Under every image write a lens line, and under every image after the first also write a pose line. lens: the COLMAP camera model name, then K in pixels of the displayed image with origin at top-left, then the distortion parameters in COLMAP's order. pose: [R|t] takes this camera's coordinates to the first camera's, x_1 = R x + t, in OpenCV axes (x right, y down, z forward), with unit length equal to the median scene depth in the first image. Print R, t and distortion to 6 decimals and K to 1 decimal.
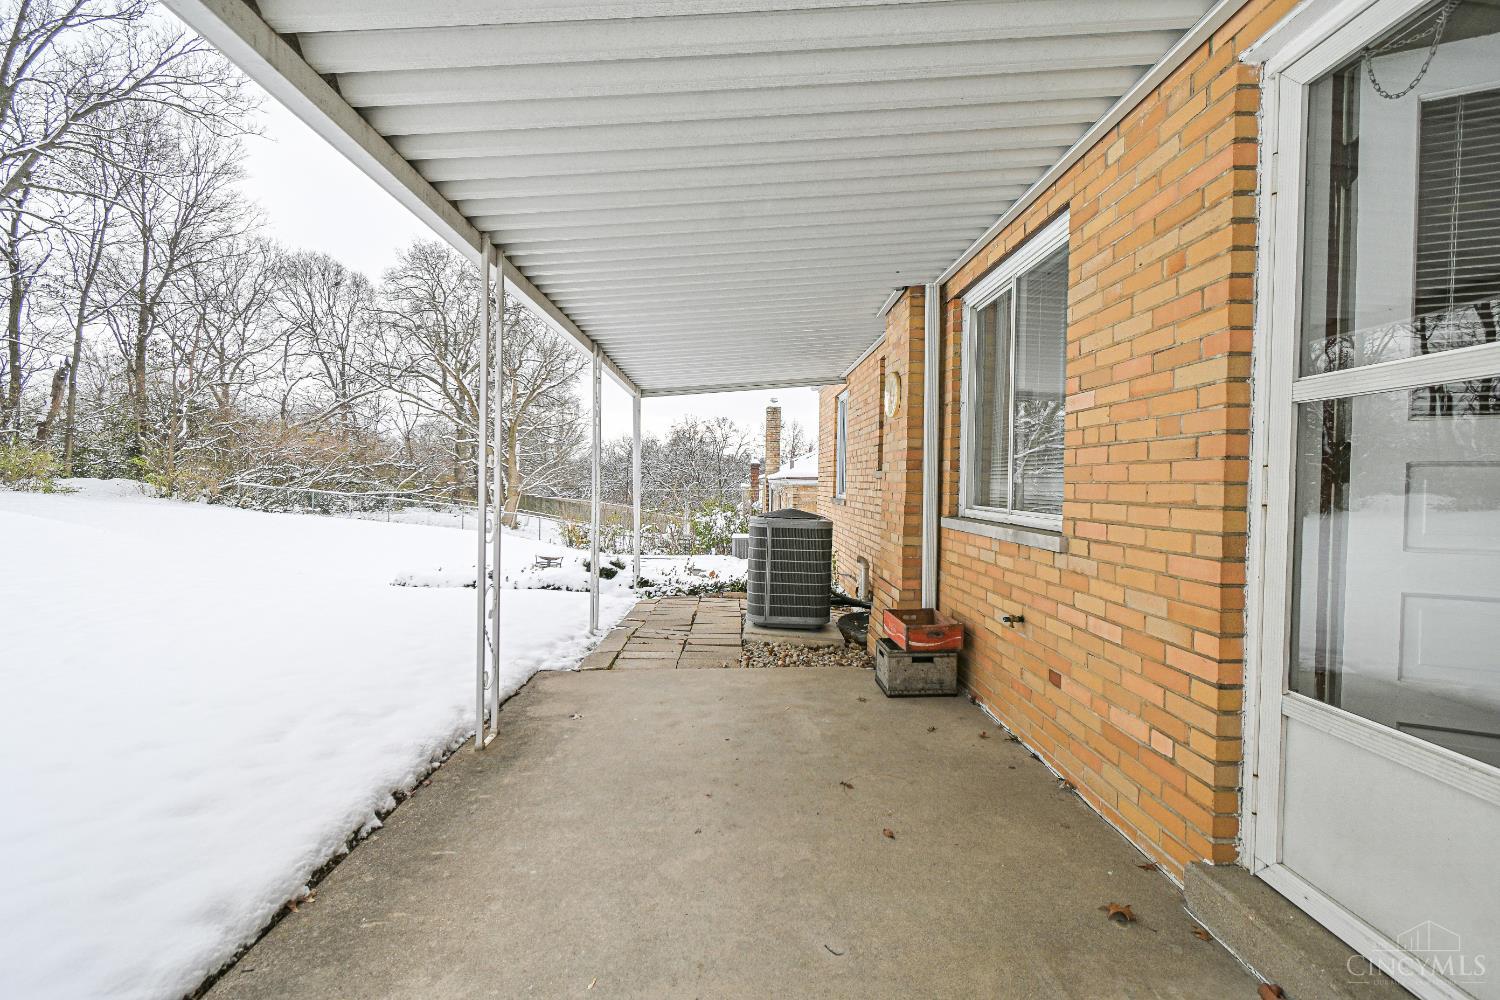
lens RADIAL K [[659.5, 0, 749.1], [0, 659.5, 494.7], [0, 0, 1]] dist [0.024579, 0.000290]
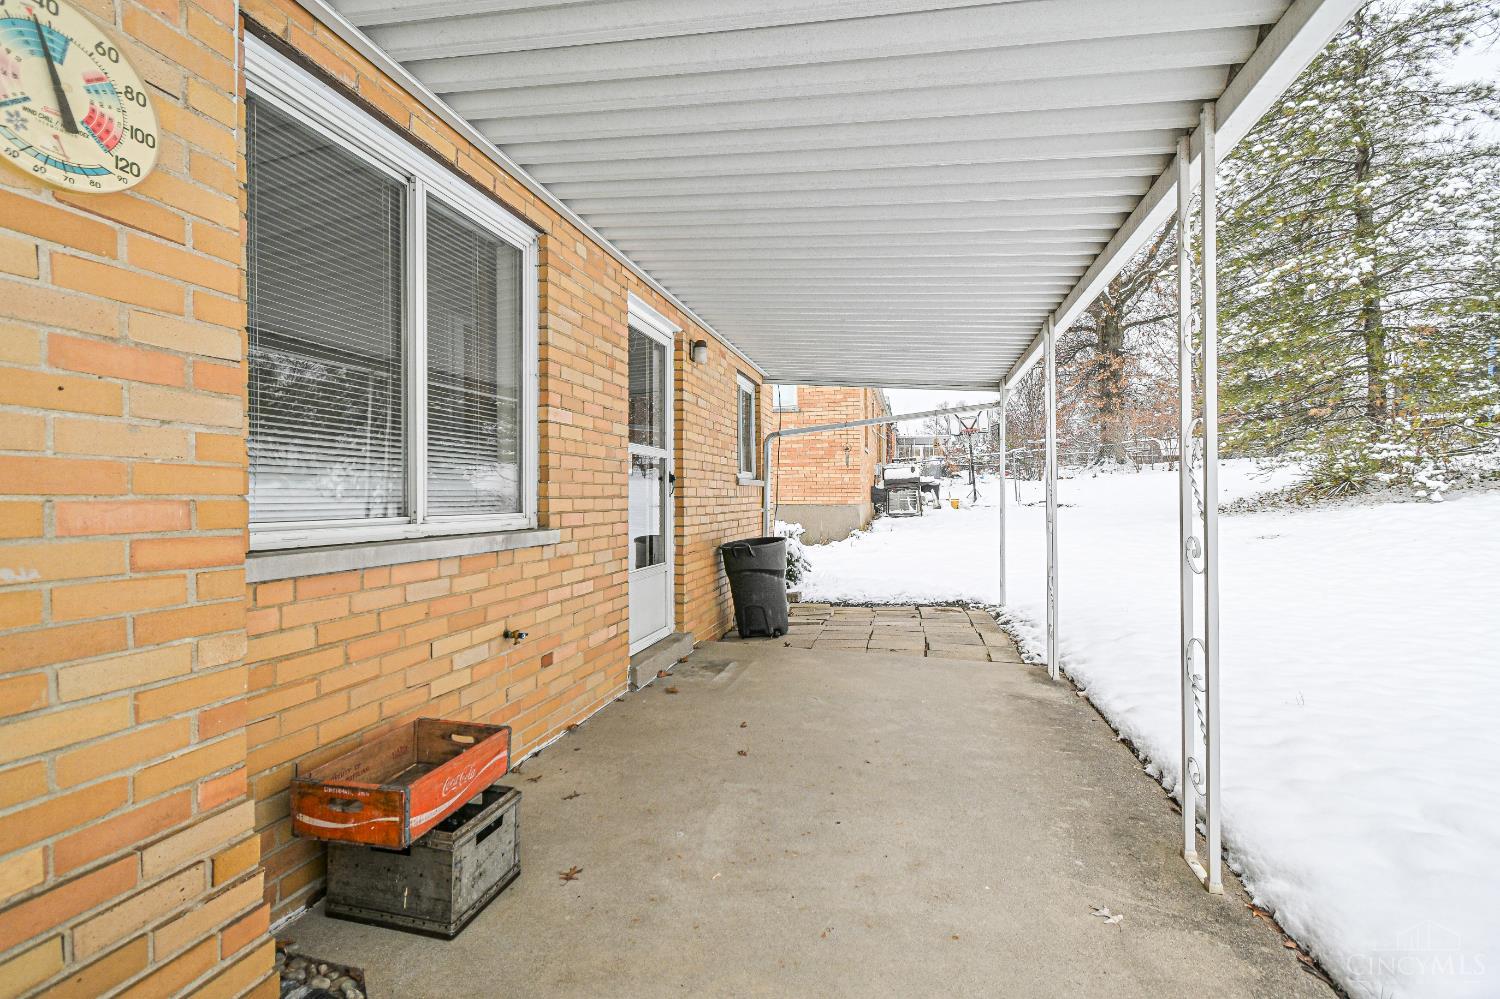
lens RADIAL K [[659.5, 0, 746.8], [0, 659.5, 492.7], [0, 0, 1]] dist [0.024579, 0.000290]
pose [[-0.963127, -0.008977, 0.268899, -0.169452], [-0.004926, 0.999864, 0.015736, -0.021636], [-0.269003, 0.013831, -0.963040, 2.225841]]
